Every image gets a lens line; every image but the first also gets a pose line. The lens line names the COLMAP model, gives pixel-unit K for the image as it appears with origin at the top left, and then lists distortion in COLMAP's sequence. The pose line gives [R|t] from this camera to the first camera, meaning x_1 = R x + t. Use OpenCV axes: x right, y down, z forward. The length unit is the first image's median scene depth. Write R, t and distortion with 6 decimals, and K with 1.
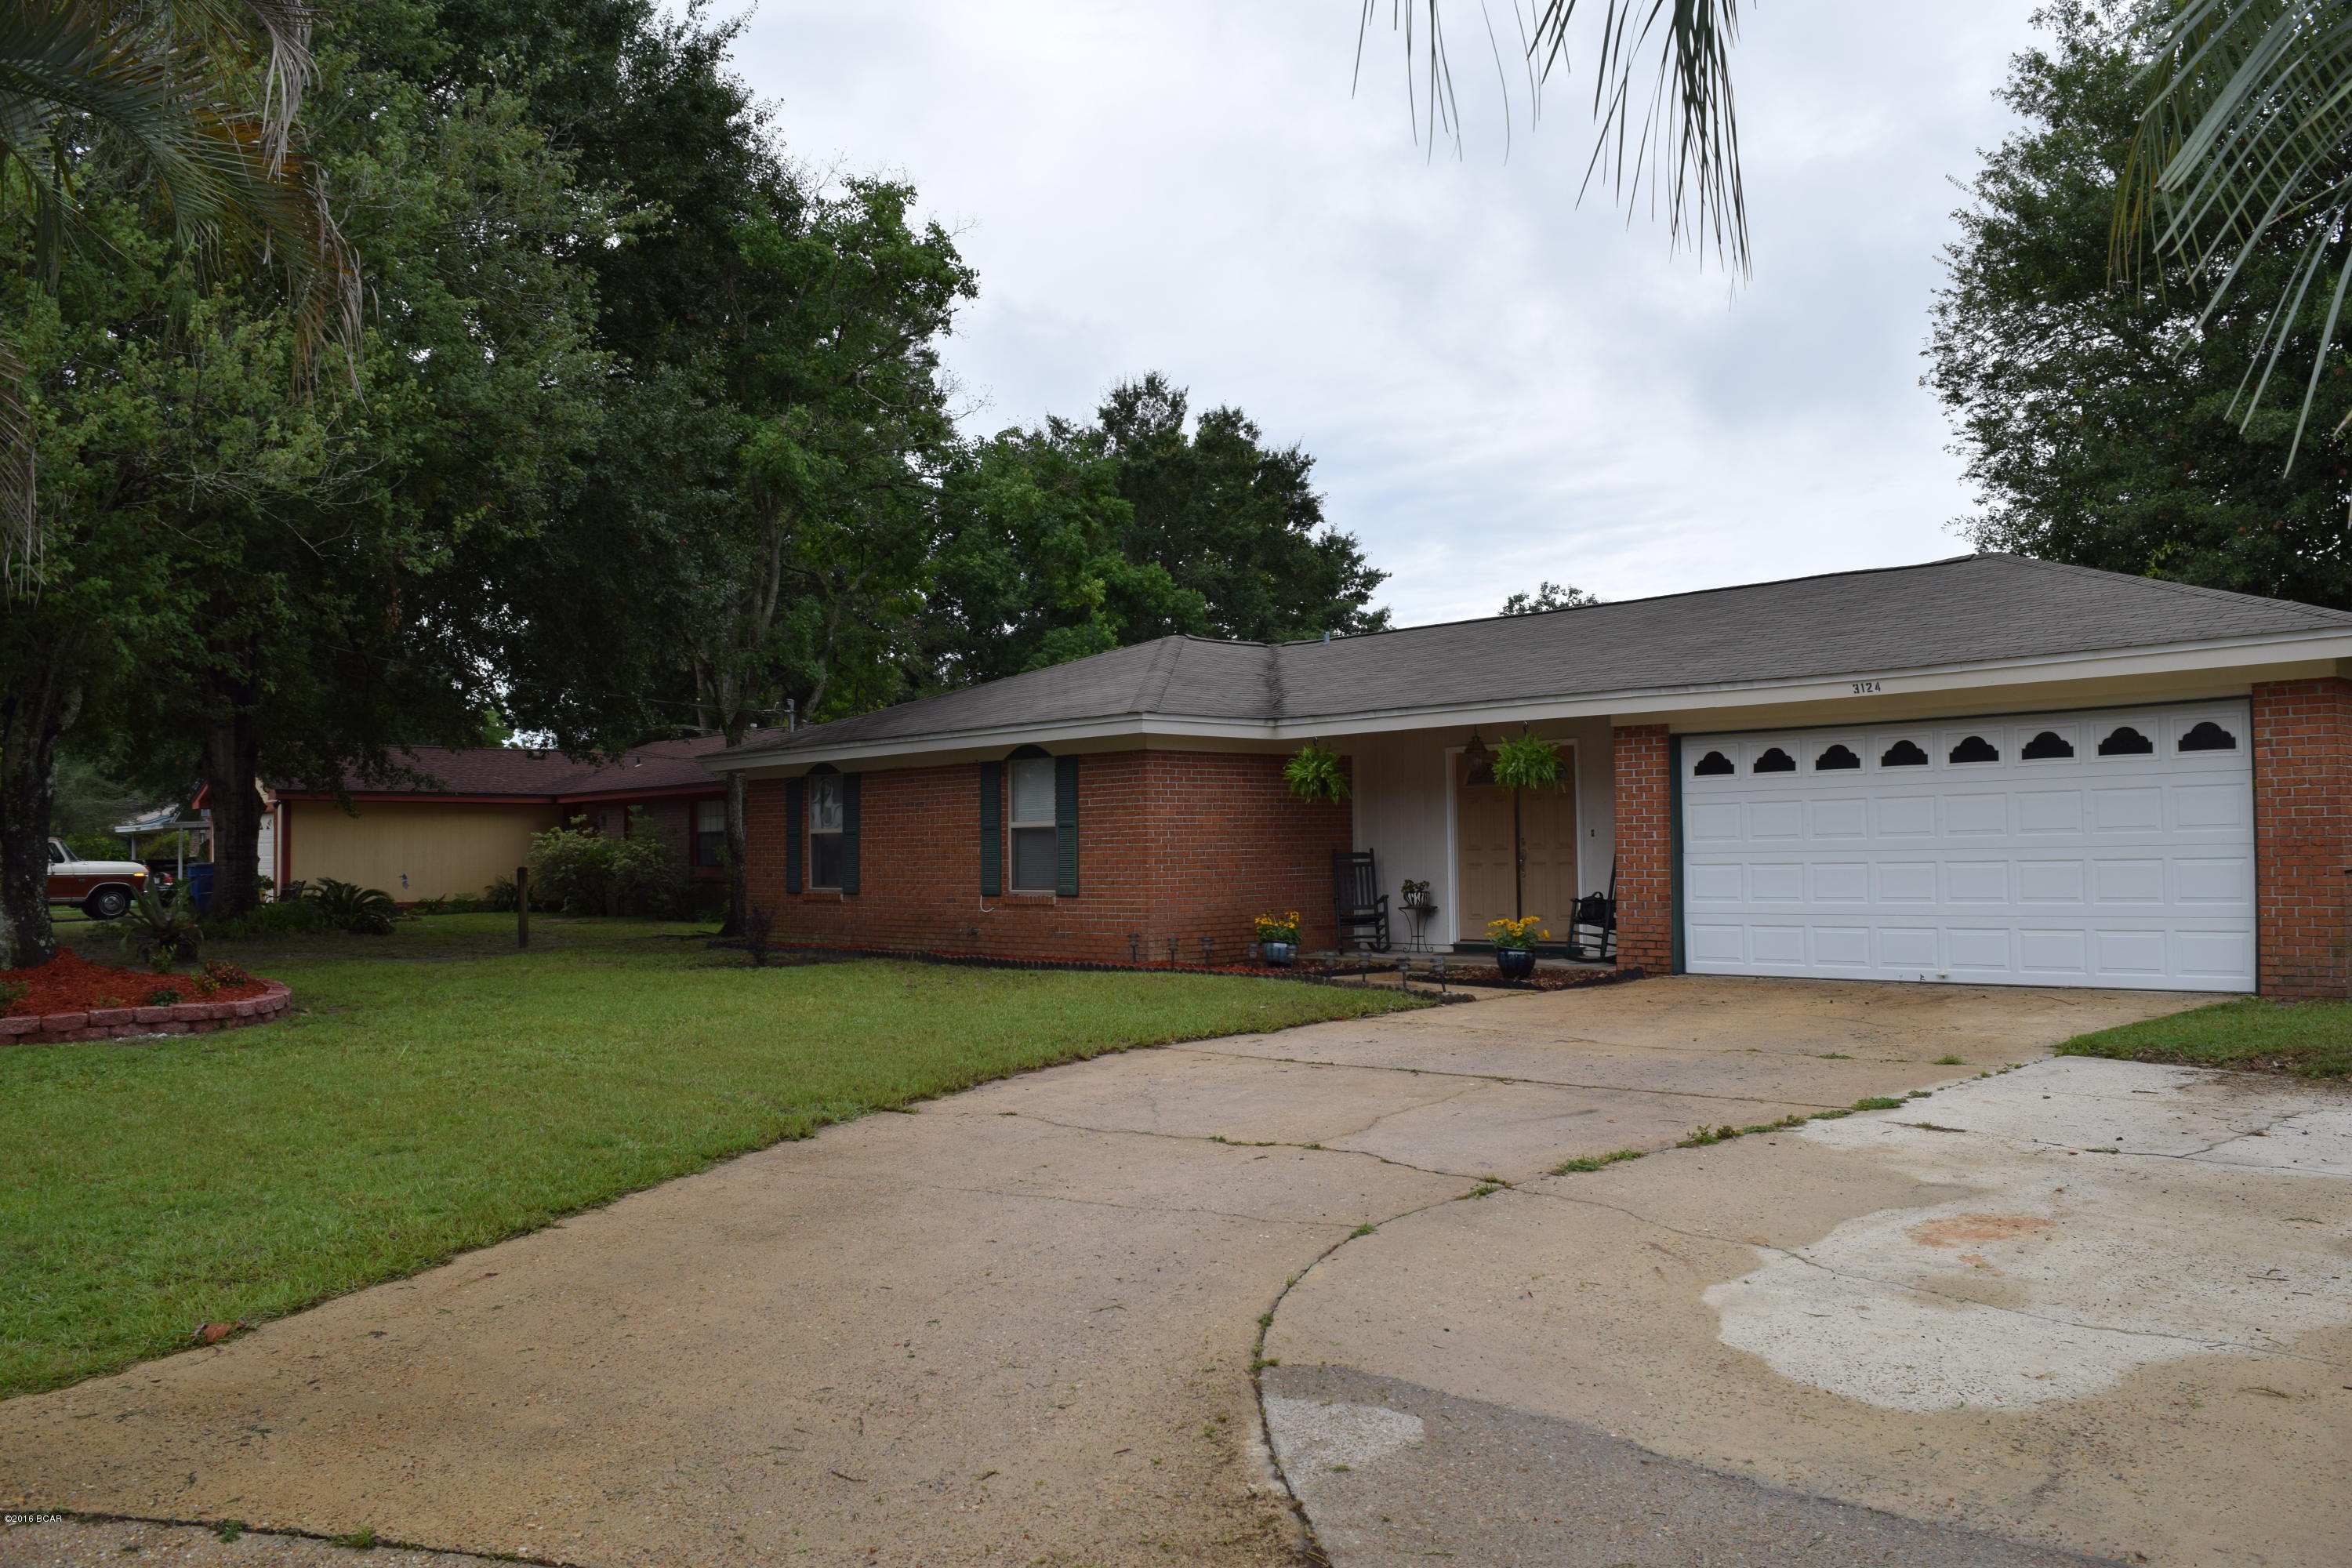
lens RADIAL K [[1861.4, 0, 1176.0], [0, 1861.4, 784.0], [0, 0, 1]] dist [-0.090933, 0.013915]
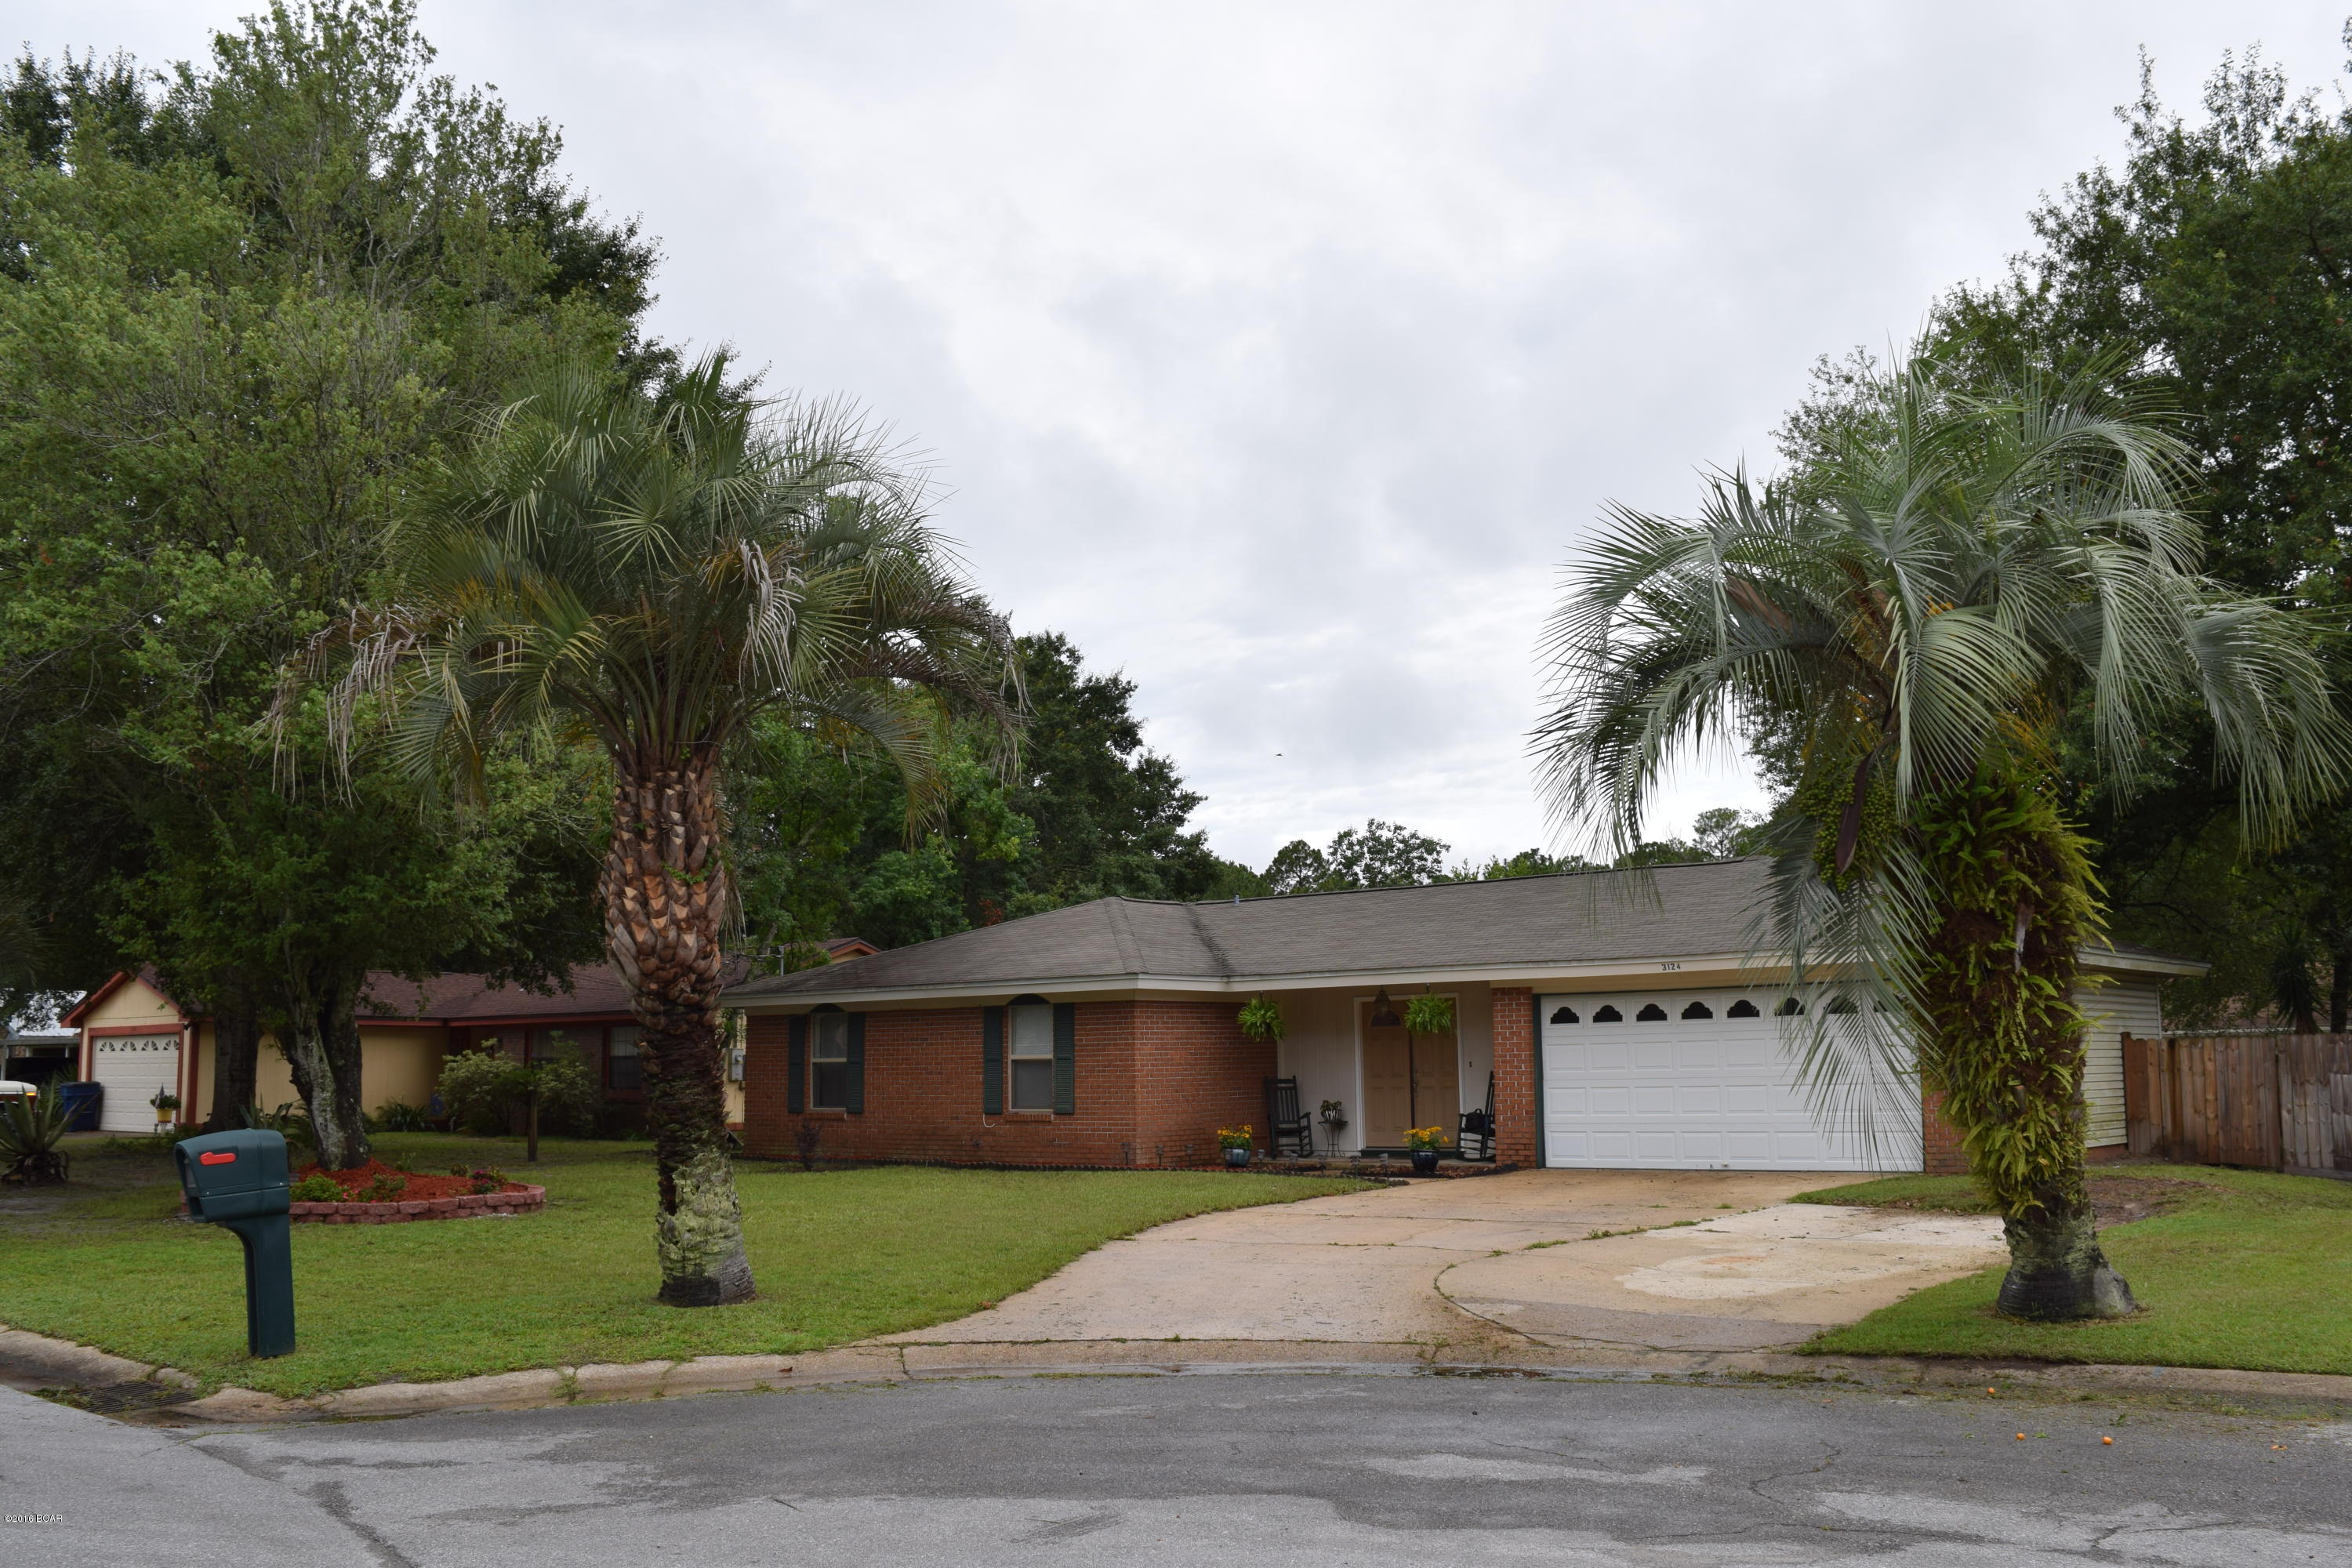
lens RADIAL K [[2106.6, 0, 1176.0], [0, 2106.6, 784.0], [0, 0, 1]] dist [-0.084086, 0.002683]
pose [[0.991214, 0.016684, 0.131209, -0.176597], [-0.003746, 0.995156, -0.098241, -0.023686], [-0.132212, 0.096886, 0.986475, -0.454571]]
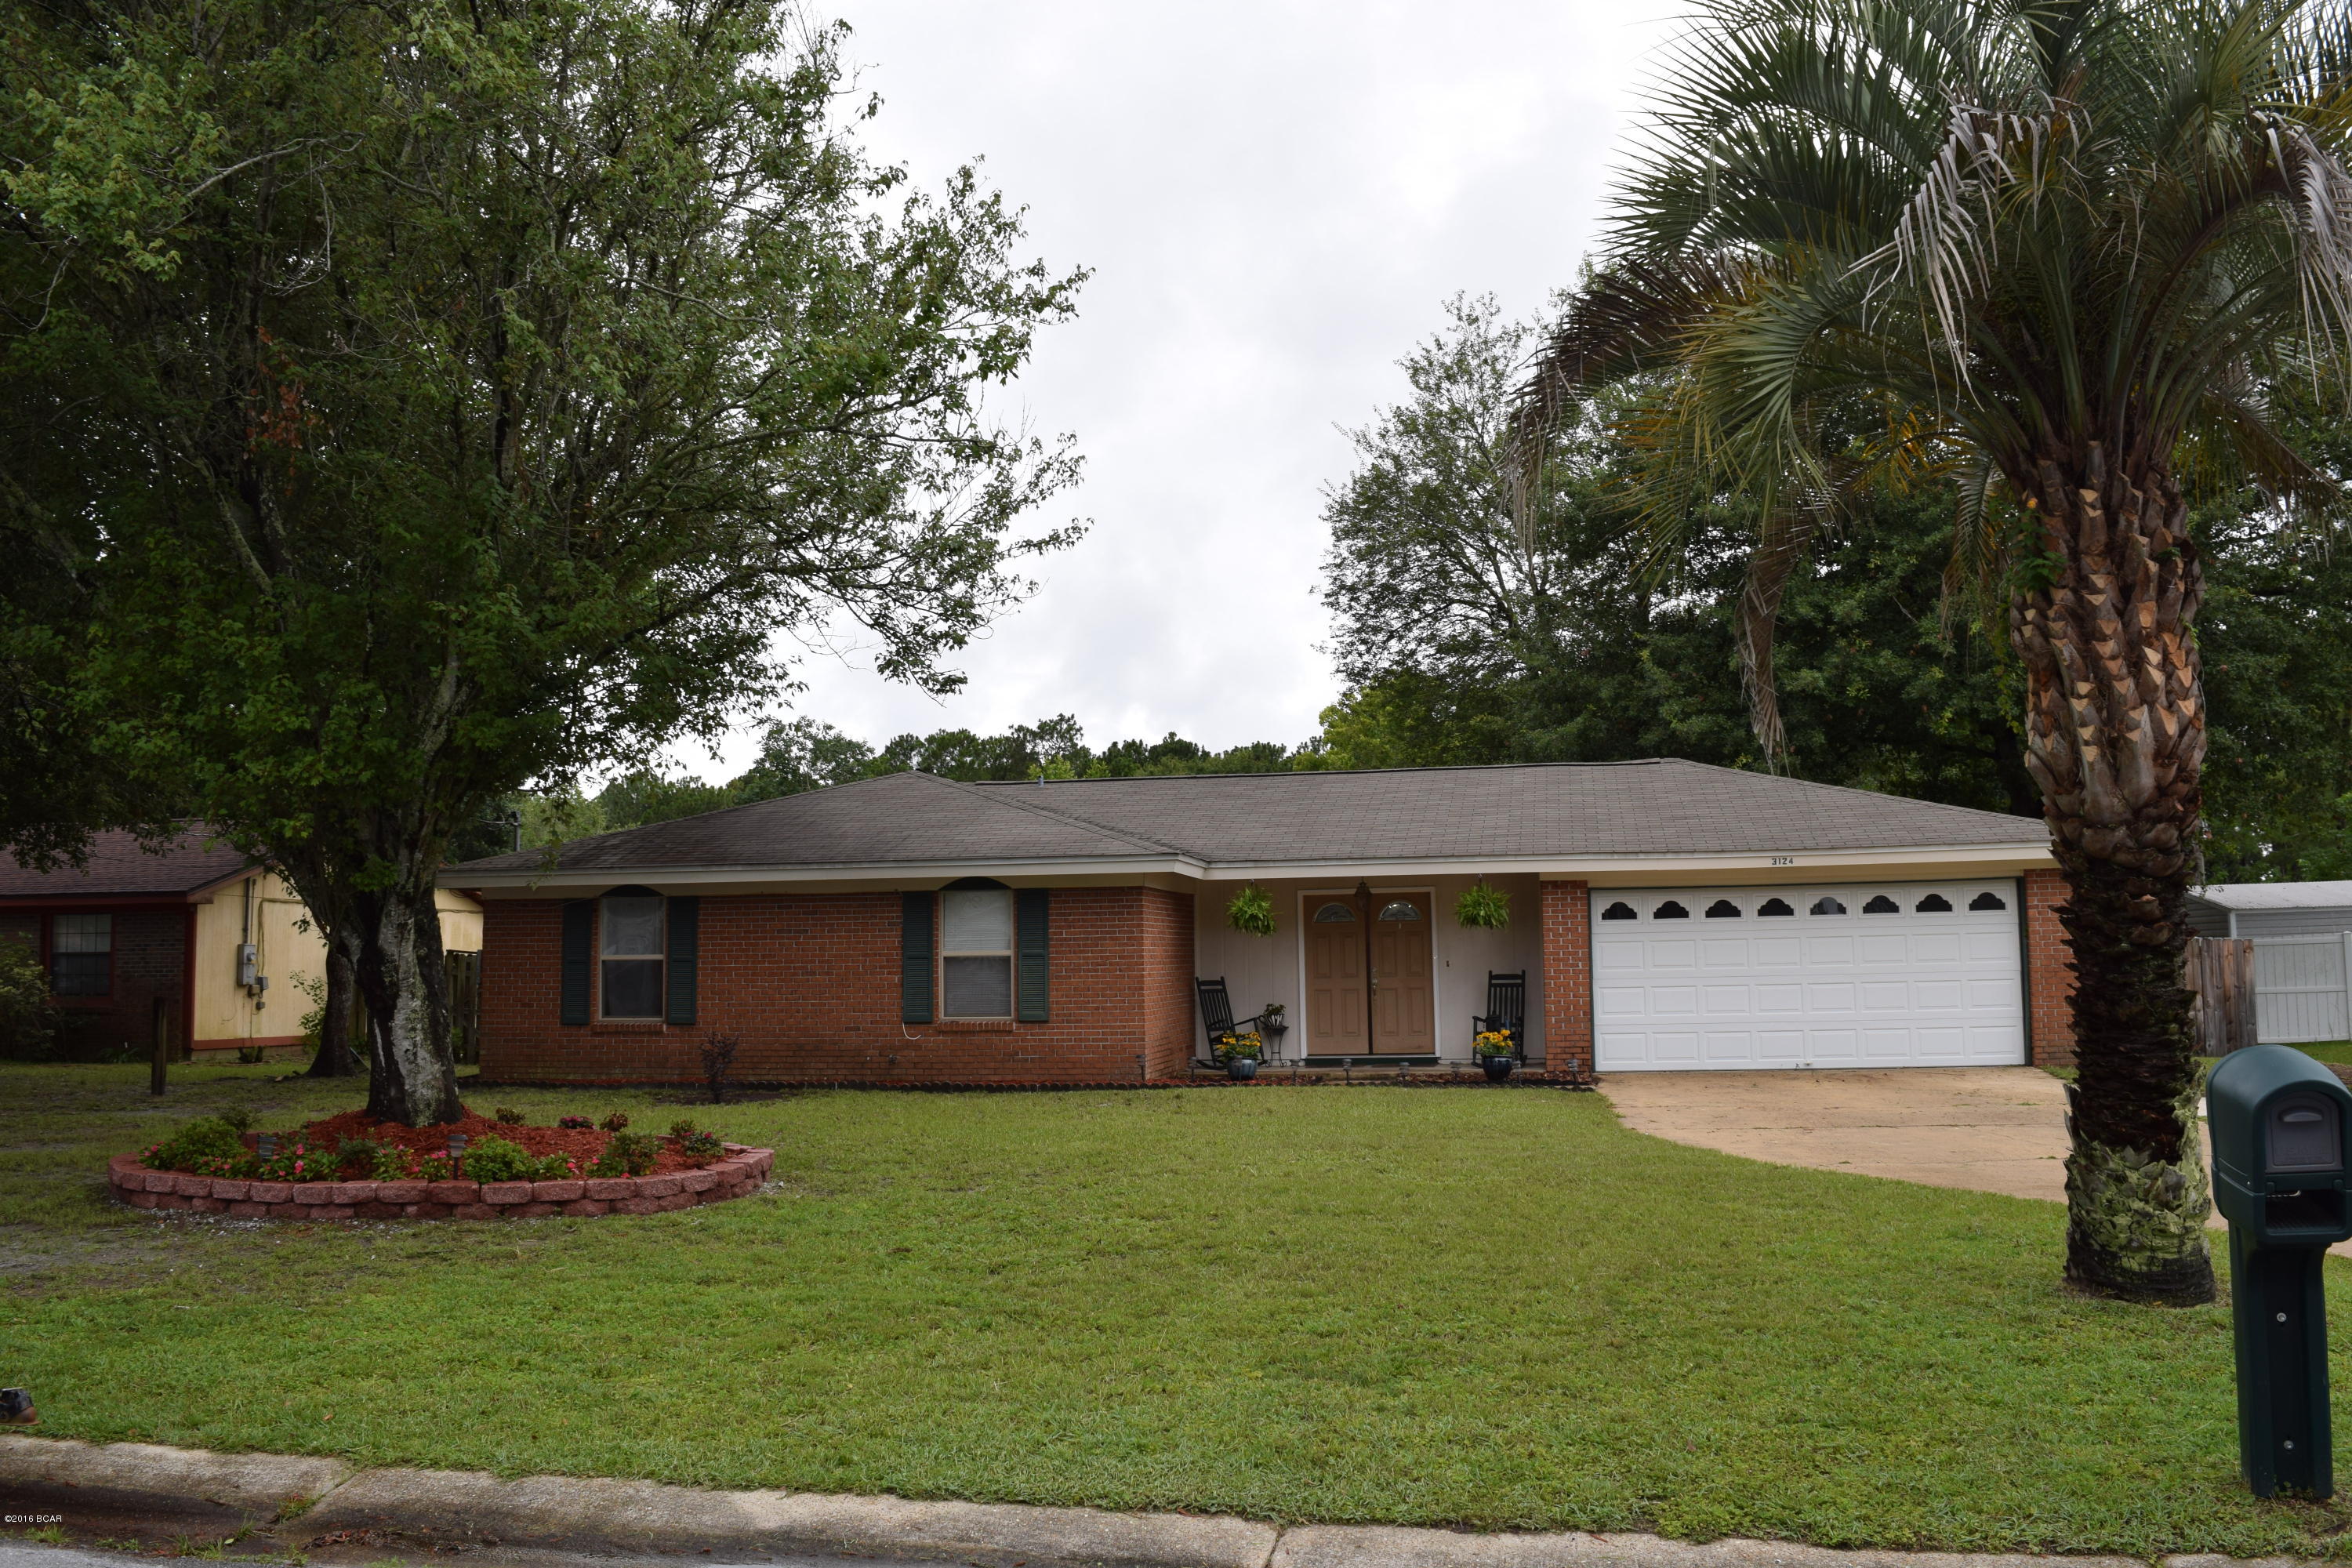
lens RADIAL K [[1929.8, 0, 1176.0], [0, 1929.8, 784.0], [0, 0, 1]] dist [-0.085821, -0.001777]
pose [[0.801017, 0.059005, 0.595727, -0.658976], [-0.019405, 0.997167, -0.072674, 0.003523], [-0.598327, 0.046654, 0.799893, 0.071041]]
